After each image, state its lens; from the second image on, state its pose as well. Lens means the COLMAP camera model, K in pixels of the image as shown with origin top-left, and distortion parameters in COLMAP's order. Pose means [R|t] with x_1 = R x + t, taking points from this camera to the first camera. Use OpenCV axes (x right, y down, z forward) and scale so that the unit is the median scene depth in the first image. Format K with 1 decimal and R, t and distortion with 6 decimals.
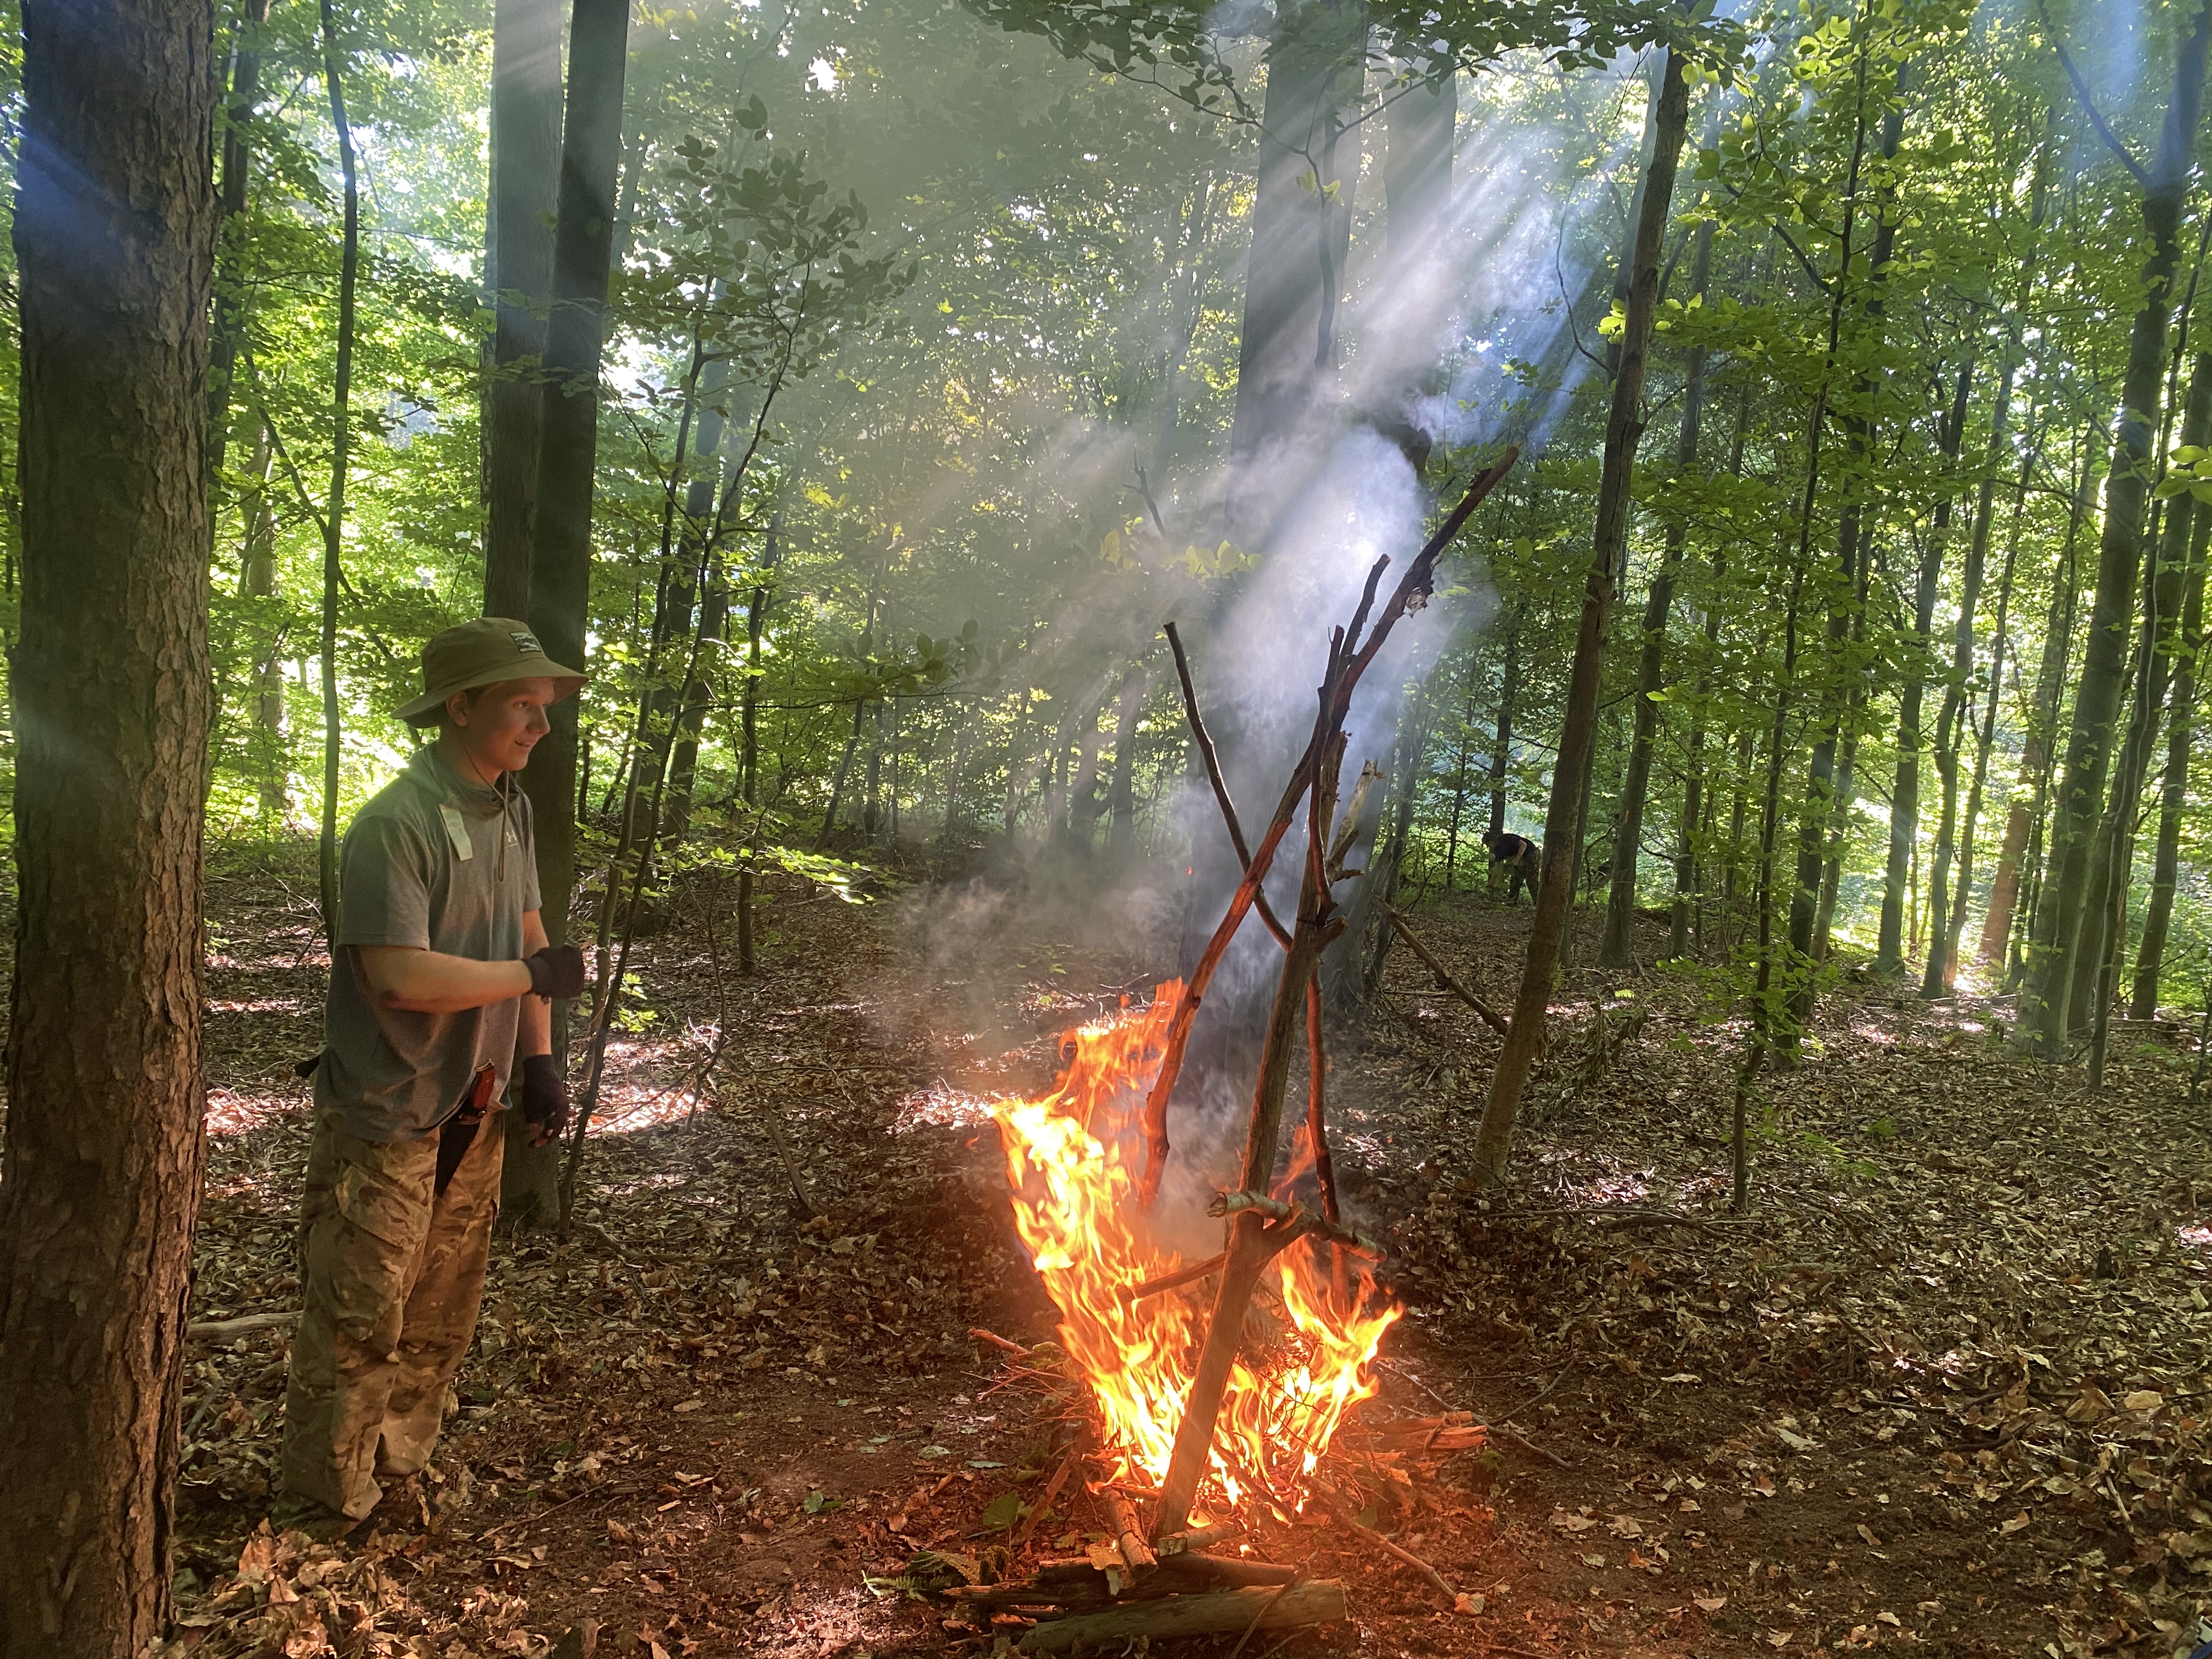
lens RADIAL K [[1716.3, 0, 1114.8], [0, 1716.3, 831.3], [0, 0, 1]] dist [0.049150, -0.036013]
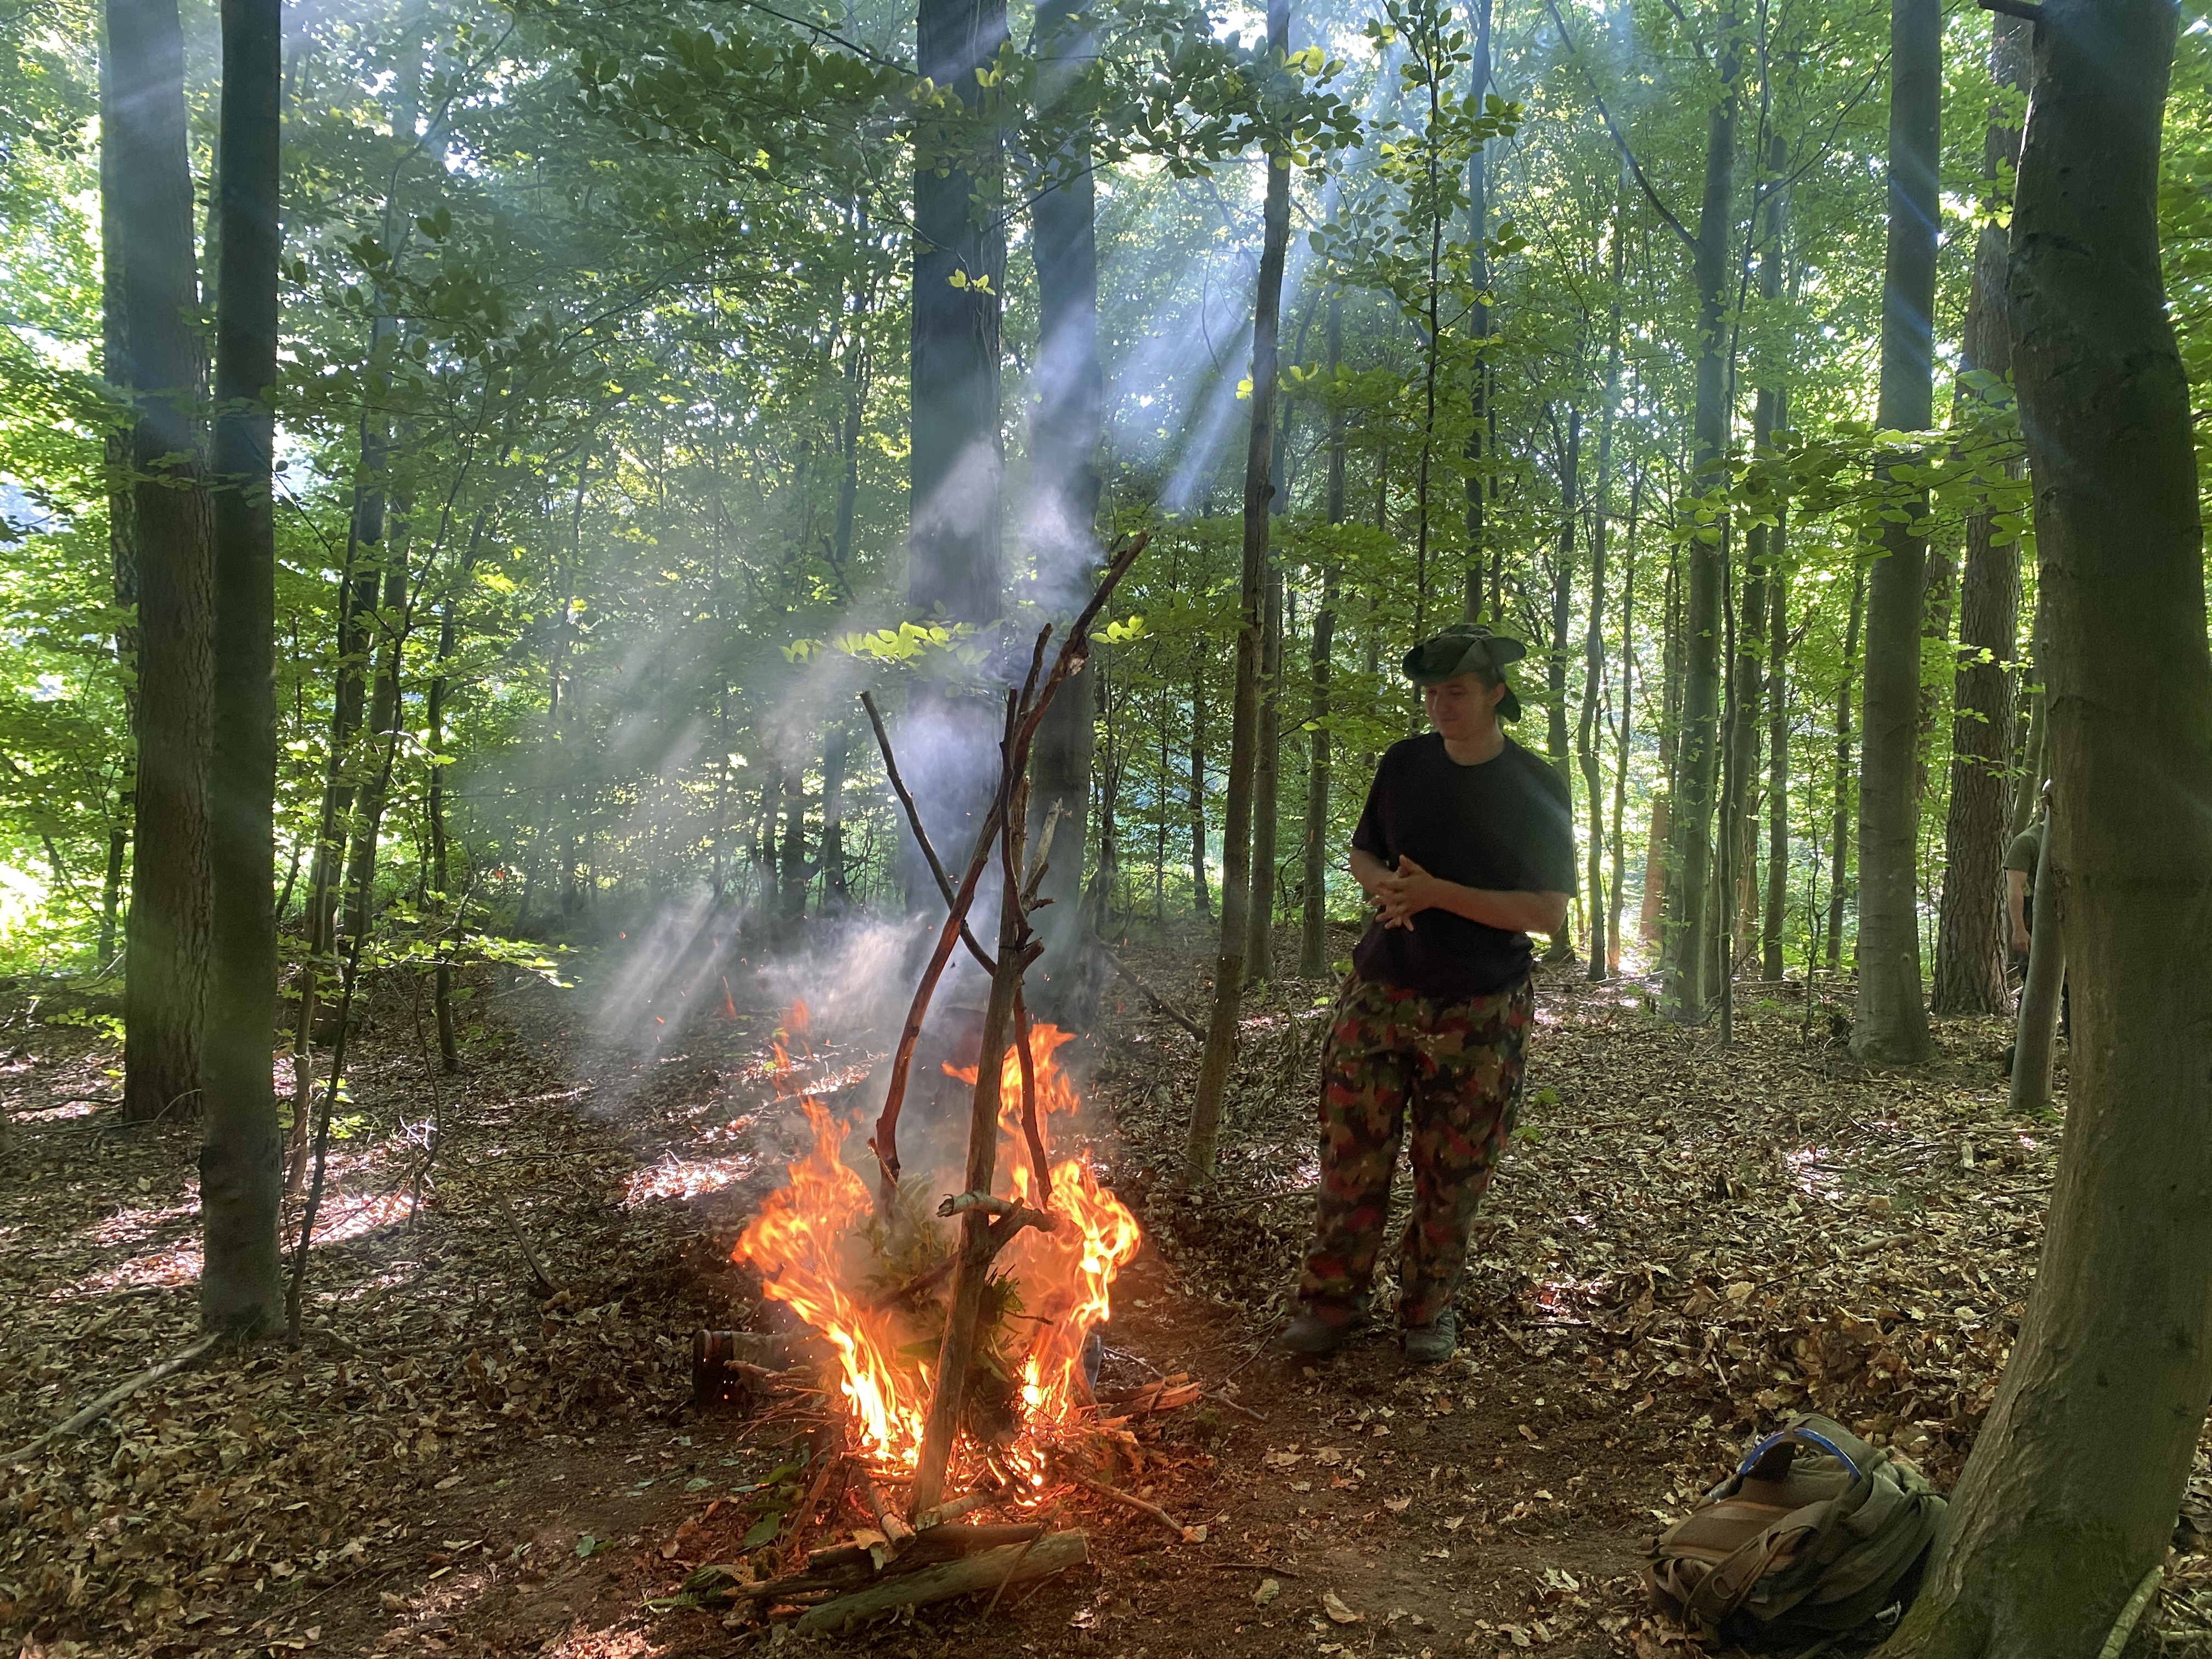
lens RADIAL K [[1716.3, 0, 1122.0], [0, 1716.3, 784.5], [0, 0, 1]] dist [0.049150, -0.036013]
pose [[0.981820, -0.075822, 0.174011, -0.001364], [0.085462, 0.995156, -0.048581, 0.003553], [-0.169485, 0.062569, 0.983545, -0.073483]]
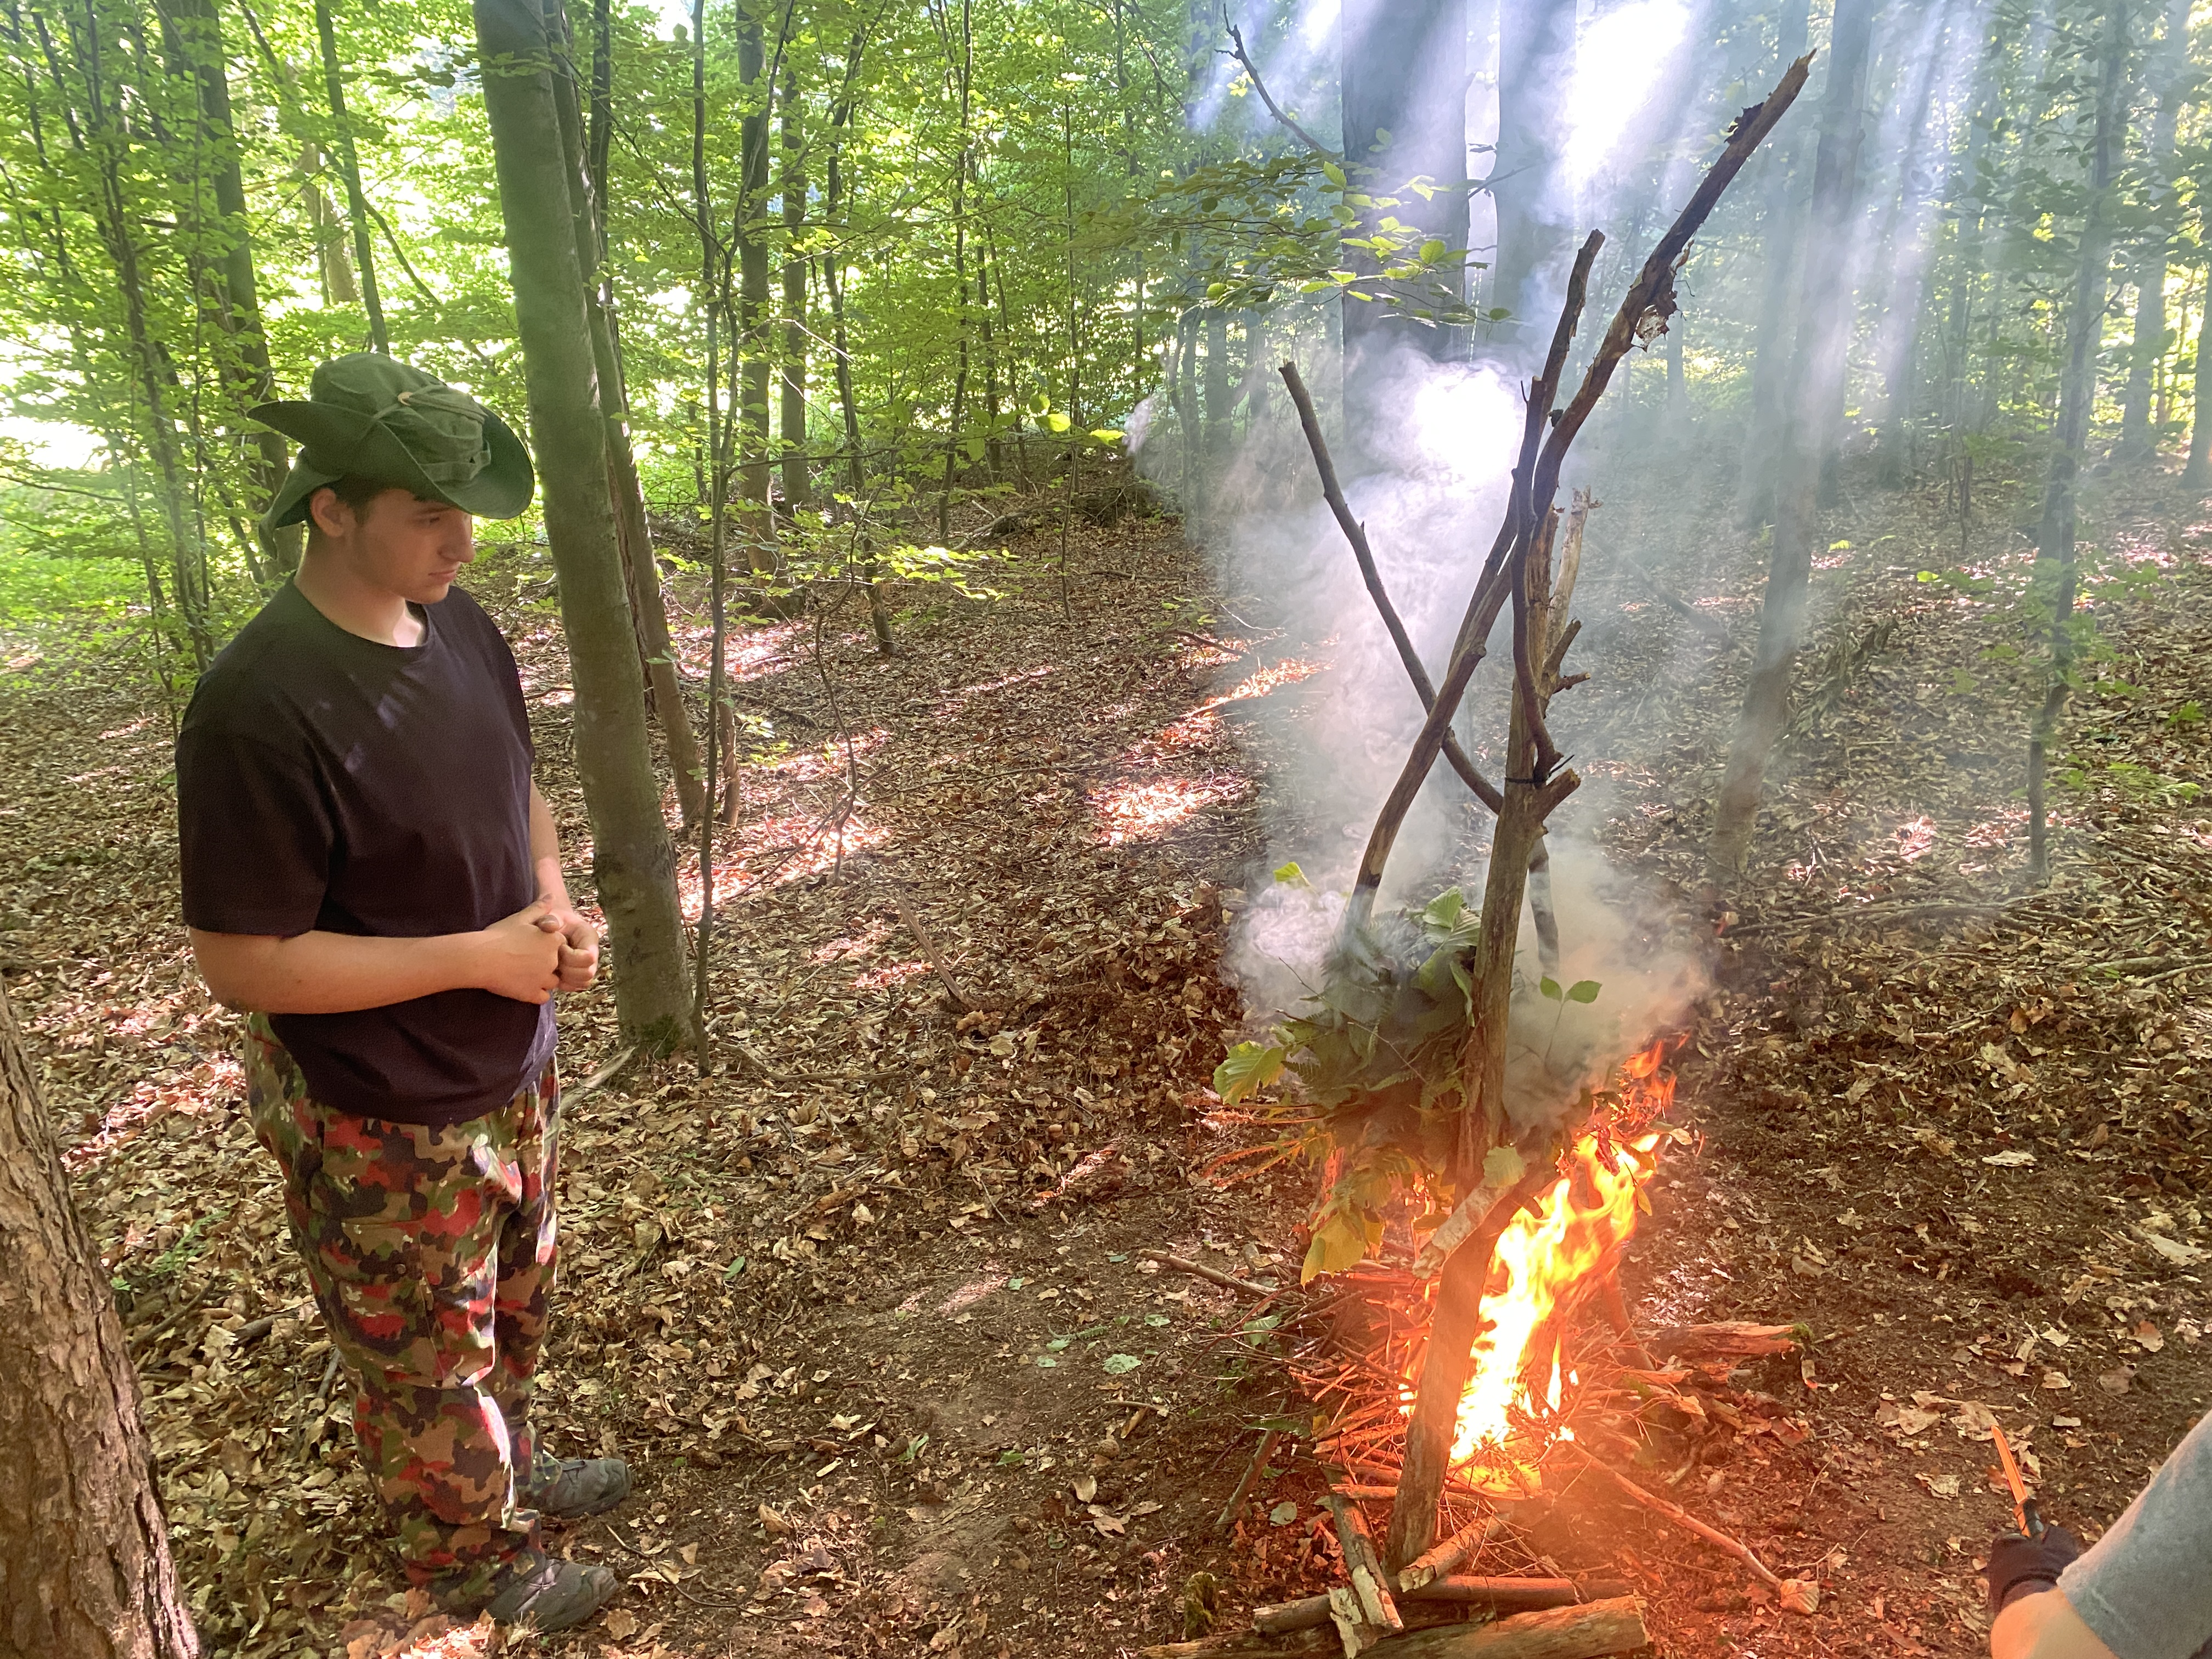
lens RADIAL K [[1716.3, 0, 1076.3], [0, 1716.3, 795.3], [0, 0, 1]] dist [0.049150, -0.036013]
pose [[0.985534, -0.110594, -0.128420, 0.010430], [0.136082, 0.968039, 0.210669, -0.066189], [0.101017, -0.225097, 0.969086, 0.143252]]
